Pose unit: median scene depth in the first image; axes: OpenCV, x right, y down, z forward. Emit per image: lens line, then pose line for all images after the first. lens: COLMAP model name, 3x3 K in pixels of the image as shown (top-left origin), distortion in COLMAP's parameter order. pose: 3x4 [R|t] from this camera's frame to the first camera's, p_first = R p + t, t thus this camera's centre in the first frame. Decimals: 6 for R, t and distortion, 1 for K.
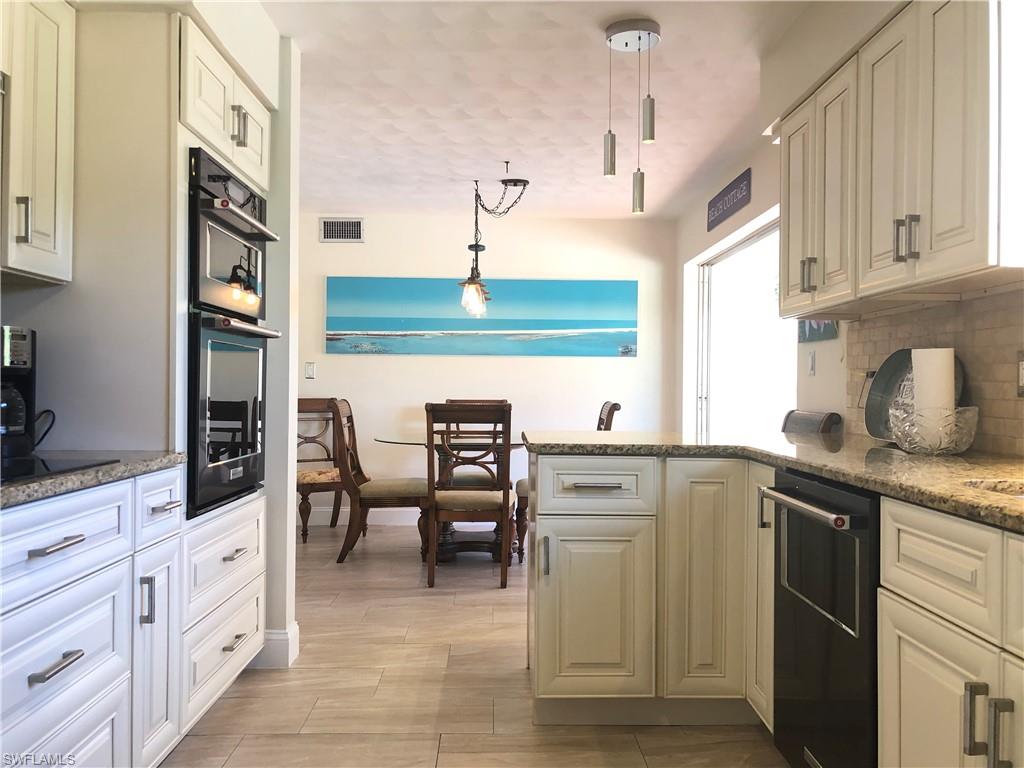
lens RADIAL K [[836.4, 0, 518.9], [0, 836.4, 383.9], [0, 0, 1]] dist [0.033896, -0.038502]
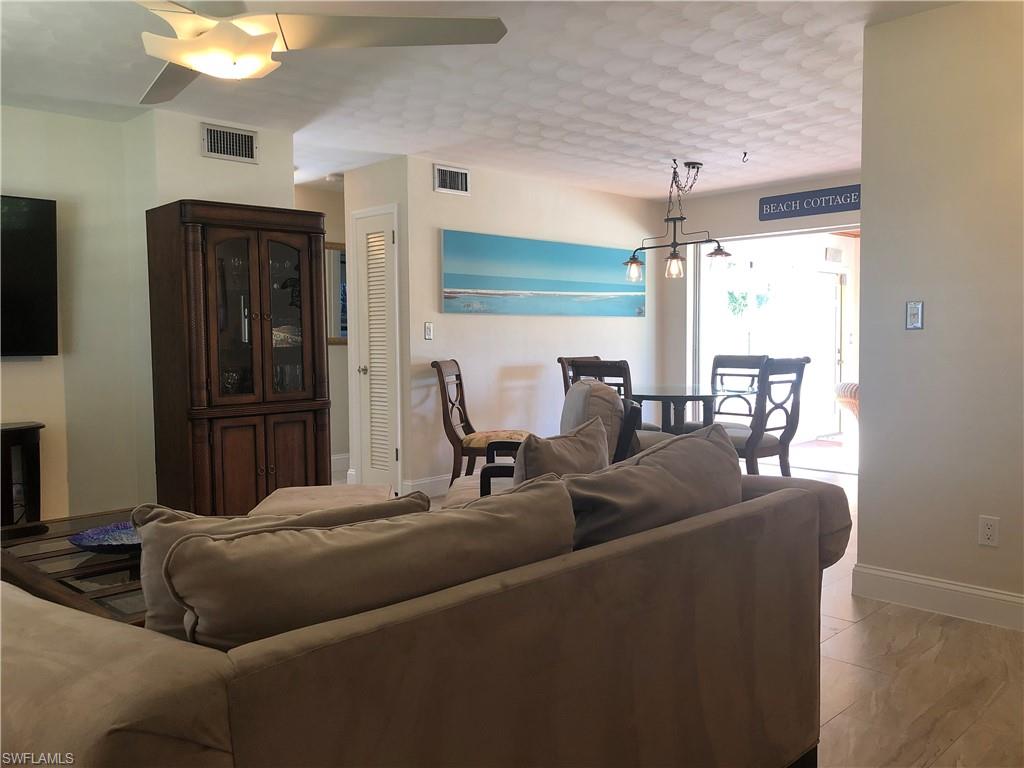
lens RADIAL K [[836.4, 0, 517.5], [0, 836.4, 380.1], [0, 0, 1]] dist [0.033896, -0.038502]
pose [[0.739697, -0.047588, 0.671256, -1.789437], [0.012646, 0.998303, 0.056839, -0.029237], [-0.672822, -0.033555, 0.739043, 0.564298]]
